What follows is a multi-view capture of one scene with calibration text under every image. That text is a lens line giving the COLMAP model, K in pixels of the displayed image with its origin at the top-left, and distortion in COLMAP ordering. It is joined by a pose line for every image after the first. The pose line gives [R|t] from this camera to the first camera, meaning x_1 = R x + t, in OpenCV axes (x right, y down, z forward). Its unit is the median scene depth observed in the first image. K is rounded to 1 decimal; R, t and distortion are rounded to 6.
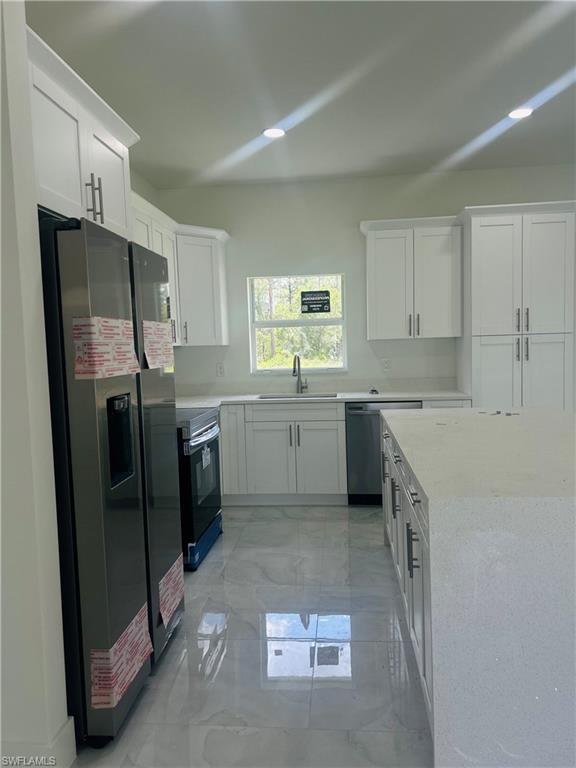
lens RADIAL K [[576.4, 0, 288.0], [0, 576.4, 384.0], [0, 0, 1]] dist [0.062133, -0.002448]
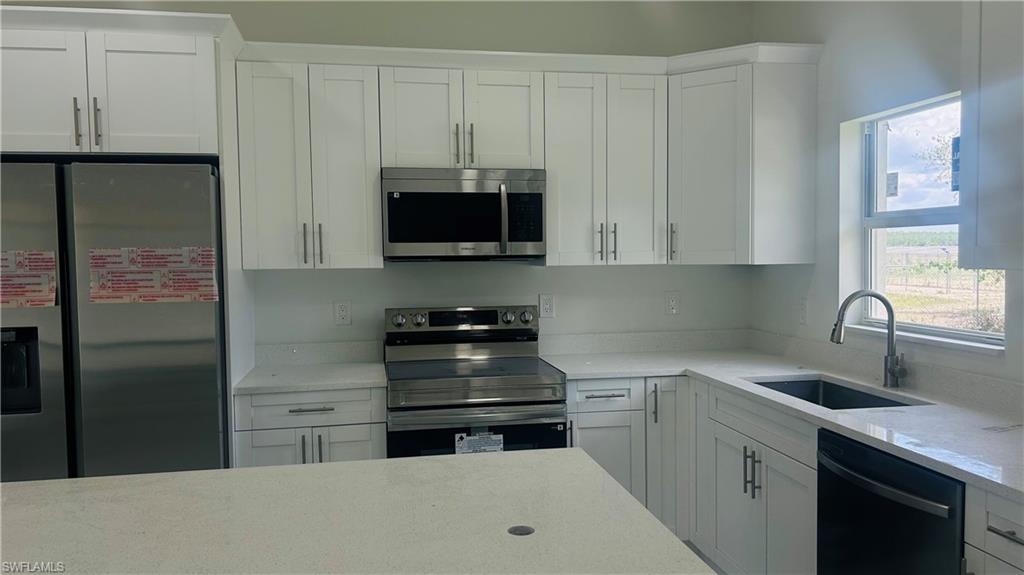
lens RADIAL K [[759.1, 0, 512.0], [0, 759.1, 287.5], [0, 0, 1]] dist [0.083873, -0.001204]
pose [[0.272113, 0.070155, -0.959704, 0.514454], [-0.059049, 0.996677, 0.056115, -0.075580], [0.960452, 0.041400, 0.275352, 0.623526]]
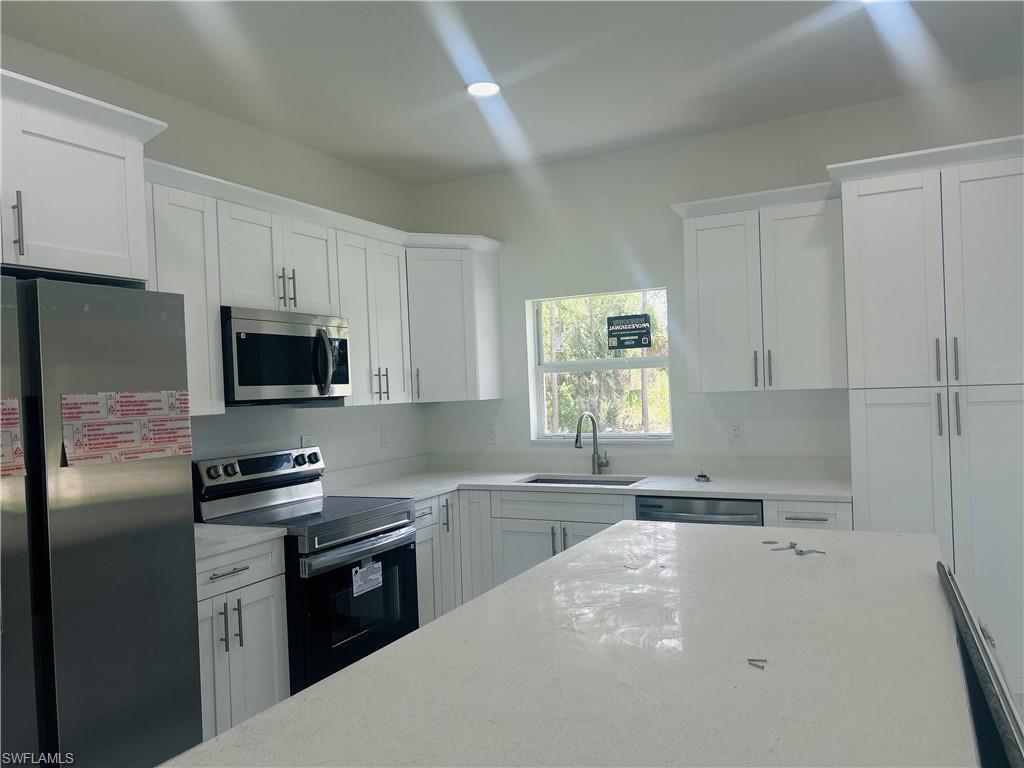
lens RADIAL K [[768.5, 0, 512.0], [0, 768.5, 384.0], [0, 0, 1]] dist [0.062133, -0.002448]
pose [[0.932068, -0.007045, -0.362215, 0.264266], [-0.013382, 0.998459, -0.053853, -0.039231], [0.362037, 0.055042, 0.930537, 0.165786]]
